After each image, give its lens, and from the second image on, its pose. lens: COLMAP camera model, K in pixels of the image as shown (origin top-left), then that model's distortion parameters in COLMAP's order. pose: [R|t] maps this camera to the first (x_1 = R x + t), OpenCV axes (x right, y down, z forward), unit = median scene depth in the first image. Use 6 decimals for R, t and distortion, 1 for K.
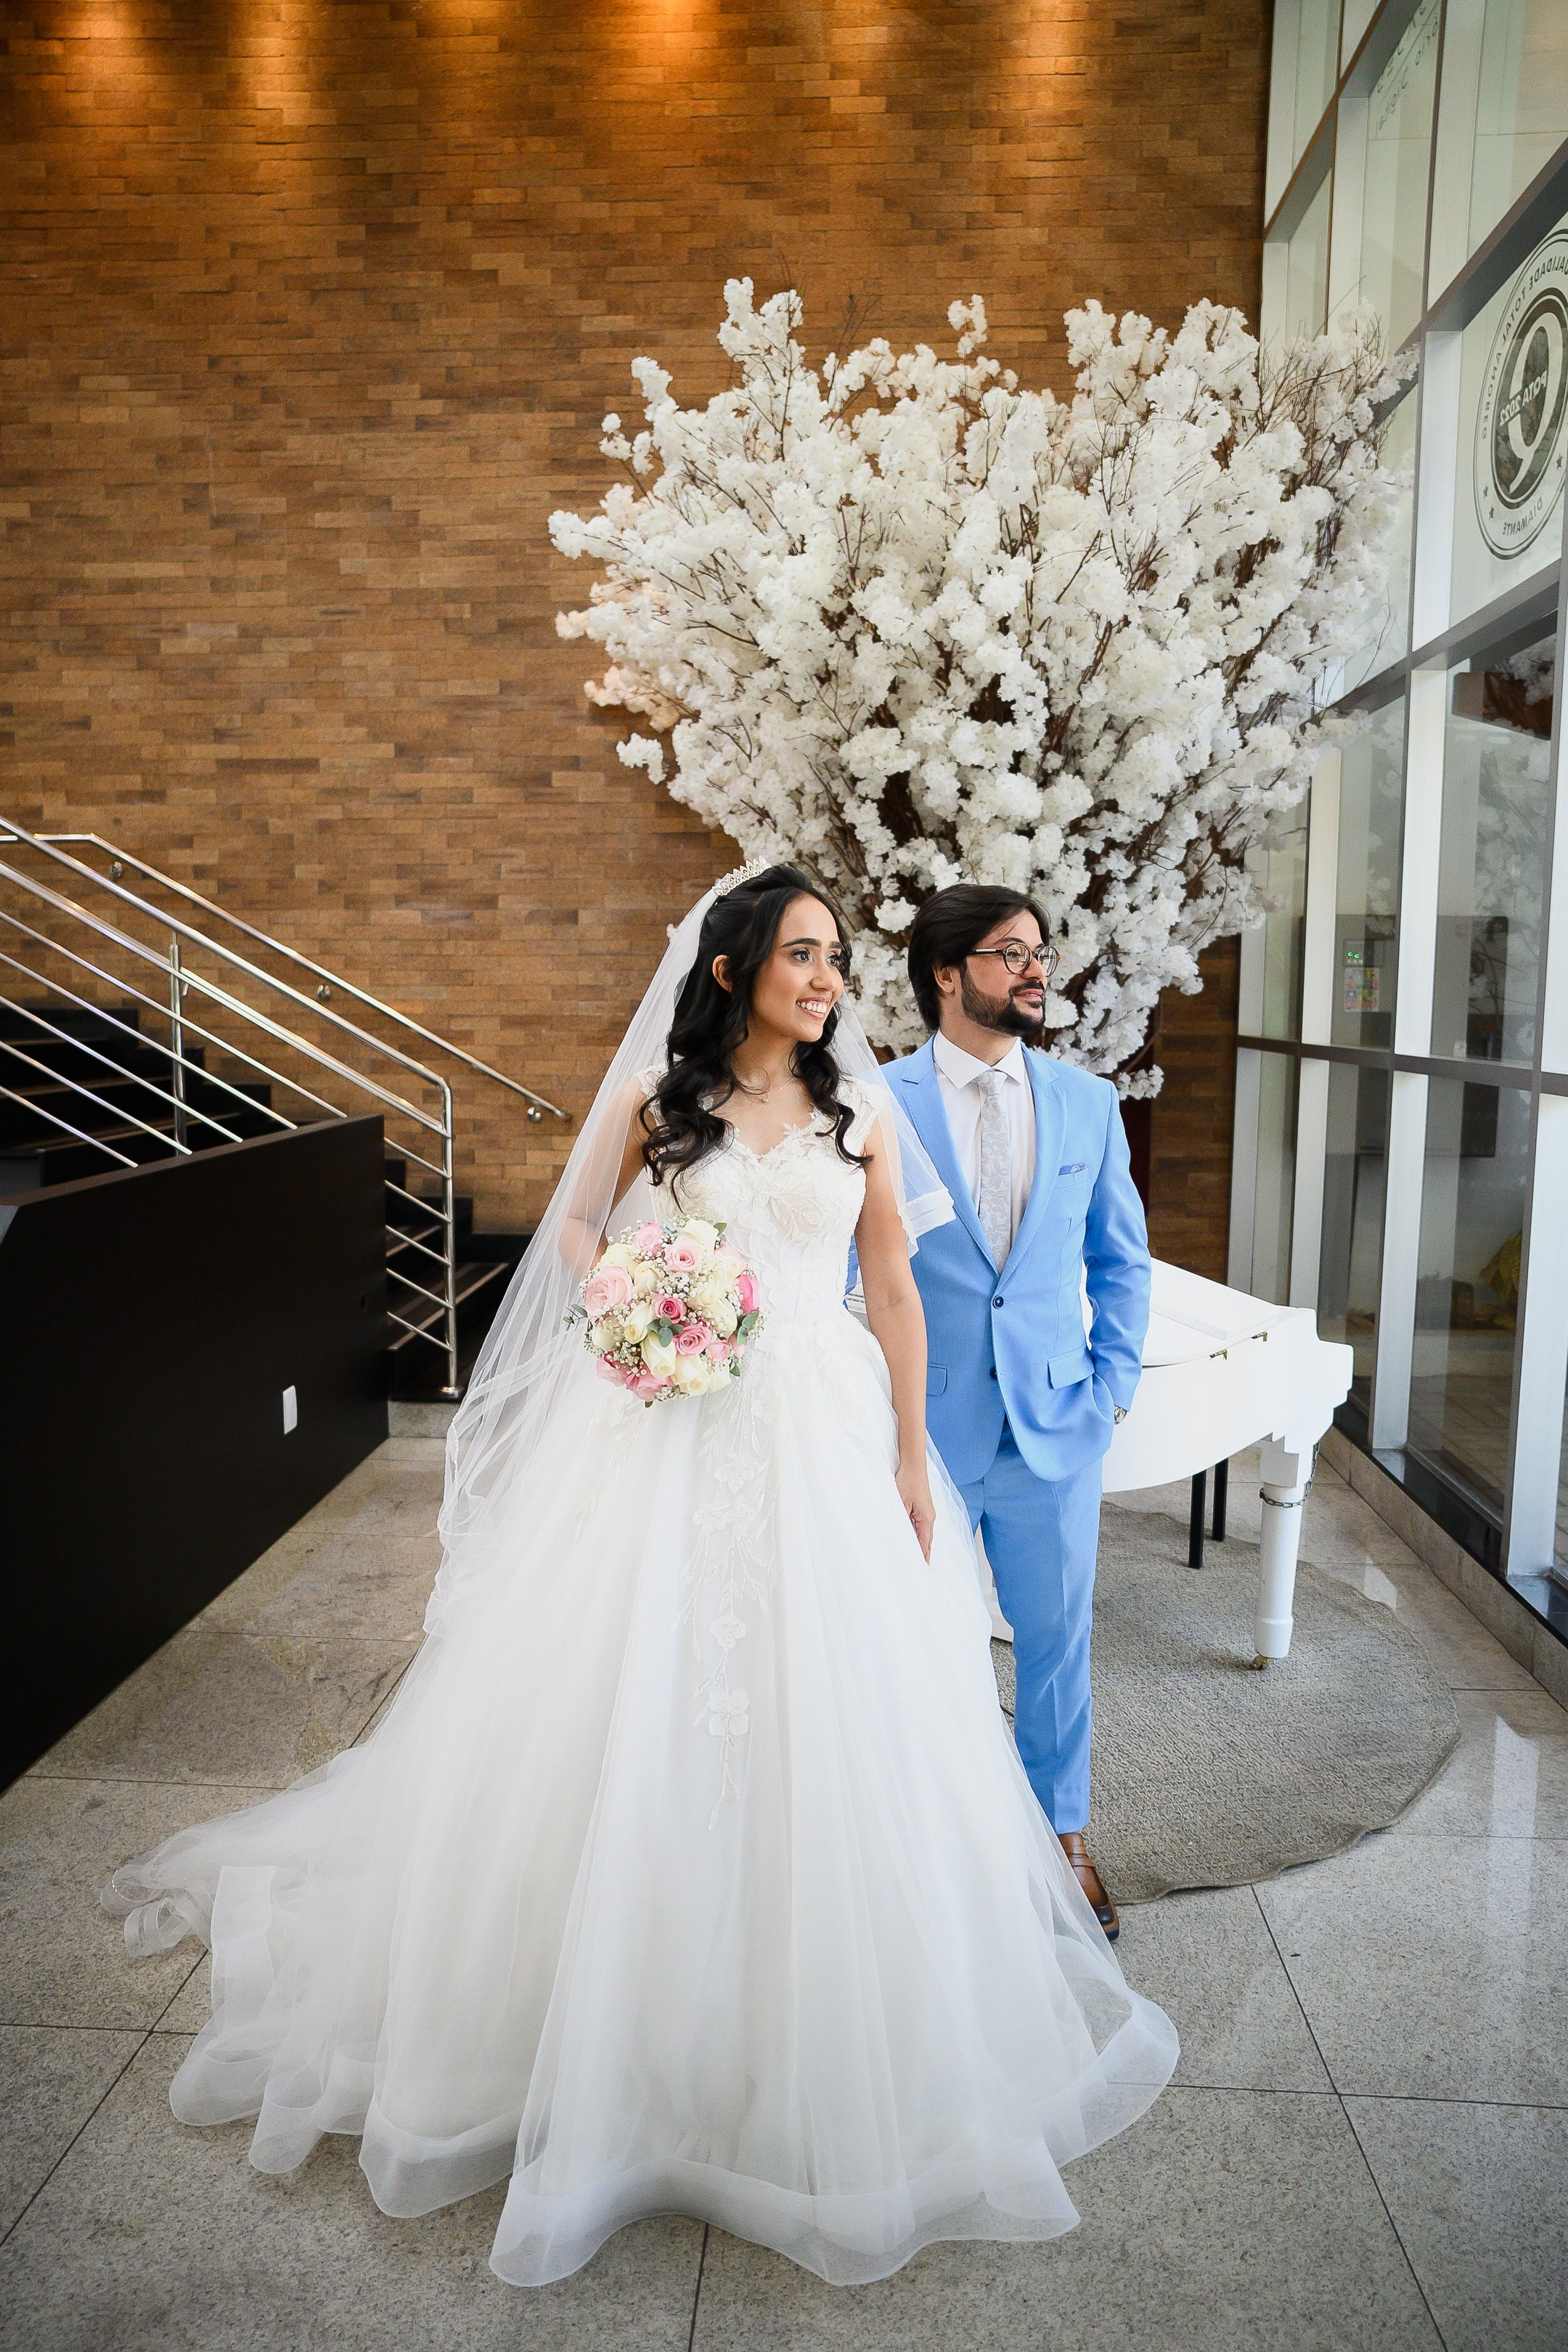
lens RADIAL K [[1620.2, 0, 778.6], [0, 1620.2, 1134.2], [0, 0, 1]] dist [-0.097203, 0.093419]
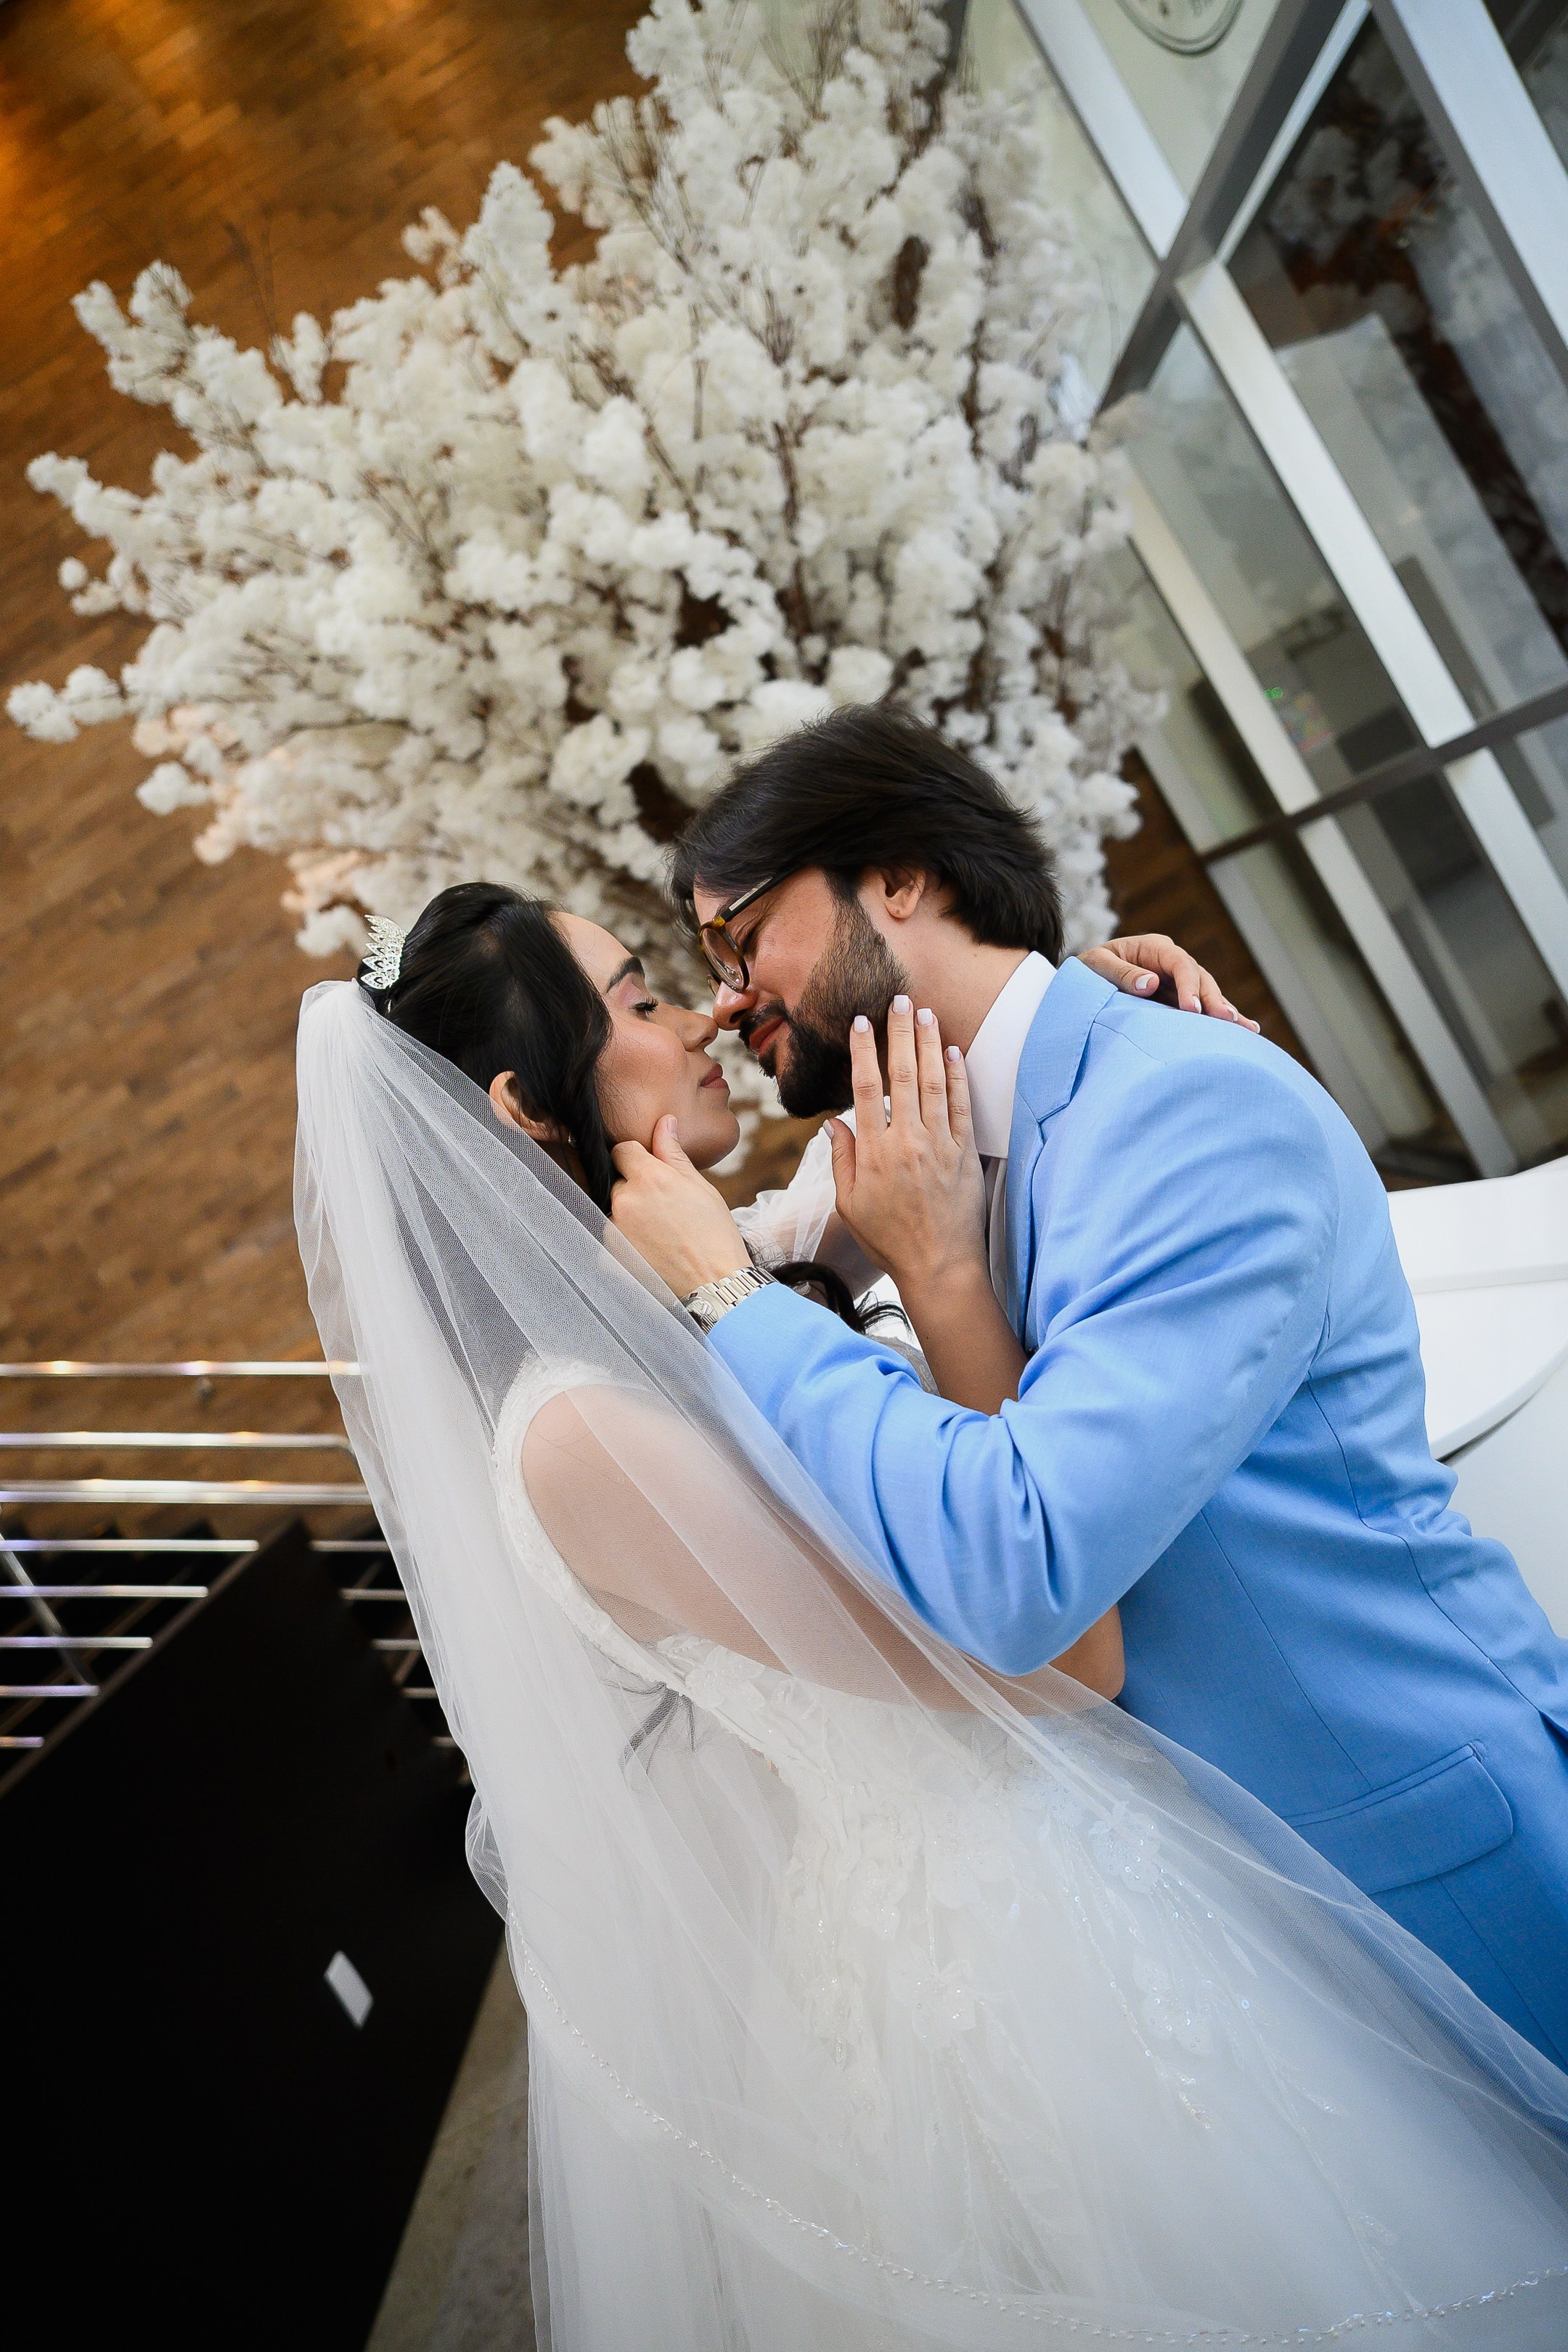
lens RADIAL K [[1620.2, 0, 778.6], [0, 1620.2, 1134.2], [0, 0, 1]] dist [-0.097203, 0.093419]
pose [[0.857627, -0.514192, 0.009088, 0.037999], [0.514059, 0.856629, -0.043943, -0.020700], [0.014811, 0.042359, 0.998993, 0.287567]]
